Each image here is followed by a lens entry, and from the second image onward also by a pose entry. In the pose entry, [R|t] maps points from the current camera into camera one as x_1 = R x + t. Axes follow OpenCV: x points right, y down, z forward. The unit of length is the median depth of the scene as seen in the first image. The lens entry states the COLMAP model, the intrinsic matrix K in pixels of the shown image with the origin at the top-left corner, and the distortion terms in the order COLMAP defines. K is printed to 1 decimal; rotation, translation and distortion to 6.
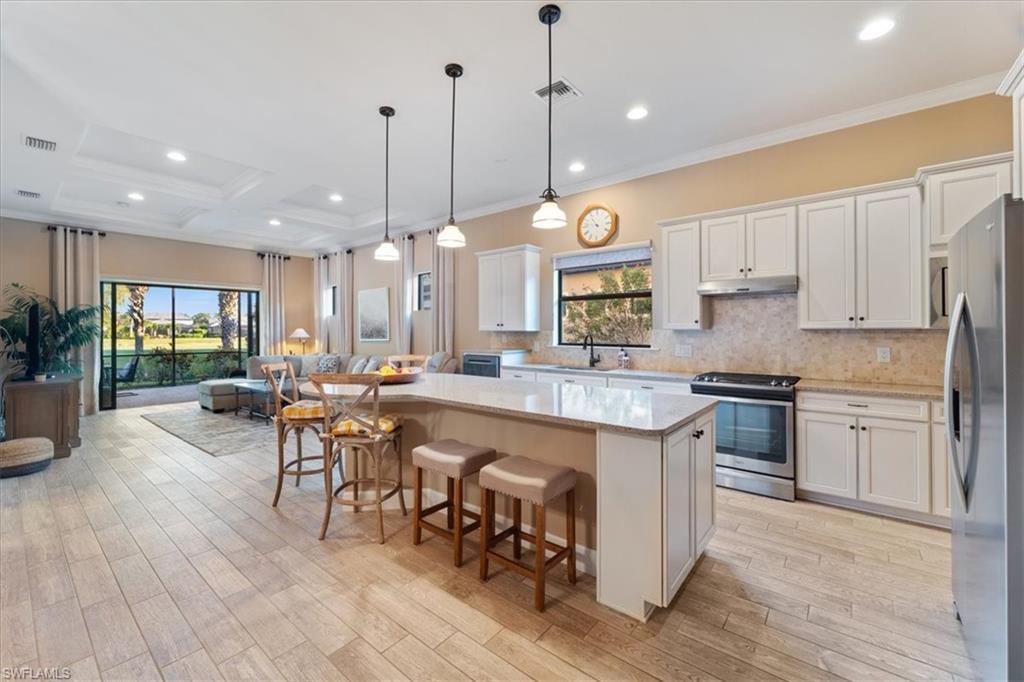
lens RADIAL K [[411.7, 0, 510.4], [0, 411.7, 335.4], [0, 0, 1]] dist [-0.001862, -0.000104]
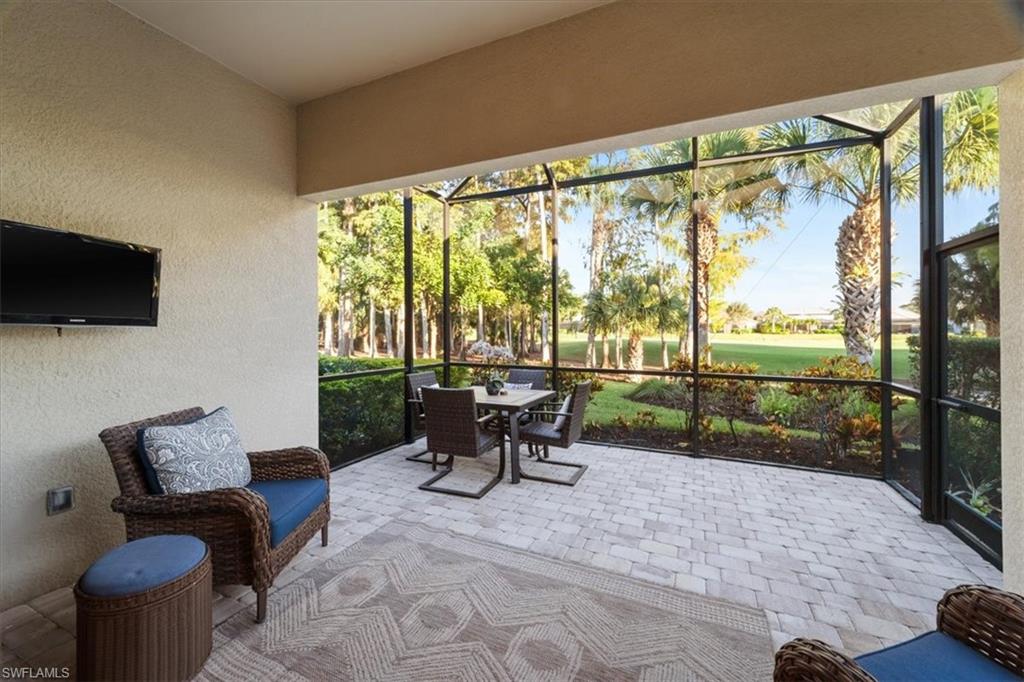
lens RADIAL K [[411.7, 0, 512.3], [0, 411.7, 332.2], [0, 0, 1]] dist [-0.001862, -0.000104]
pose [[0.243770, 0.008837, -0.969793, -0.196374], [-0.006994, 0.999948, 0.007354, 0.002265], [0.969808, 0.004990, 0.243820, 0.301102]]
